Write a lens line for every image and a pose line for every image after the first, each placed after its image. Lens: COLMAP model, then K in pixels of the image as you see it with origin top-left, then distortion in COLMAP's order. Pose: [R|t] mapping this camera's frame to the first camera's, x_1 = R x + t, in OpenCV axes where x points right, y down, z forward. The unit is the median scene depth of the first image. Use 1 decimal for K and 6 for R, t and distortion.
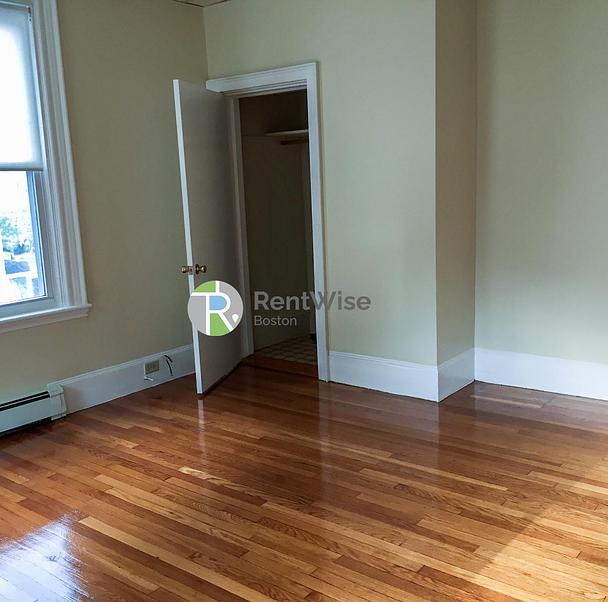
lens RADIAL K [[684.3, 0, 304.0], [0, 684.3, 301.0], [0, 0, 1]] dist [0.013592, 0.019027]
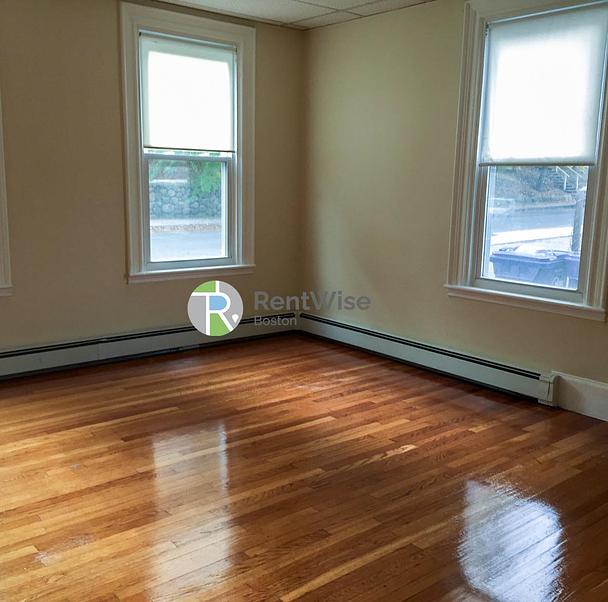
lens RADIAL K [[684.3, 0, 304.0], [0, 684.3, 301.0], [0, 0, 1]] dist [0.013592, 0.019027]
pose [[-0.201057, 0.196586, -0.959651, 0.820560], [-0.186650, 0.954020, 0.234538, -0.185163], [0.961633, 0.226275, -0.155119, 0.934715]]
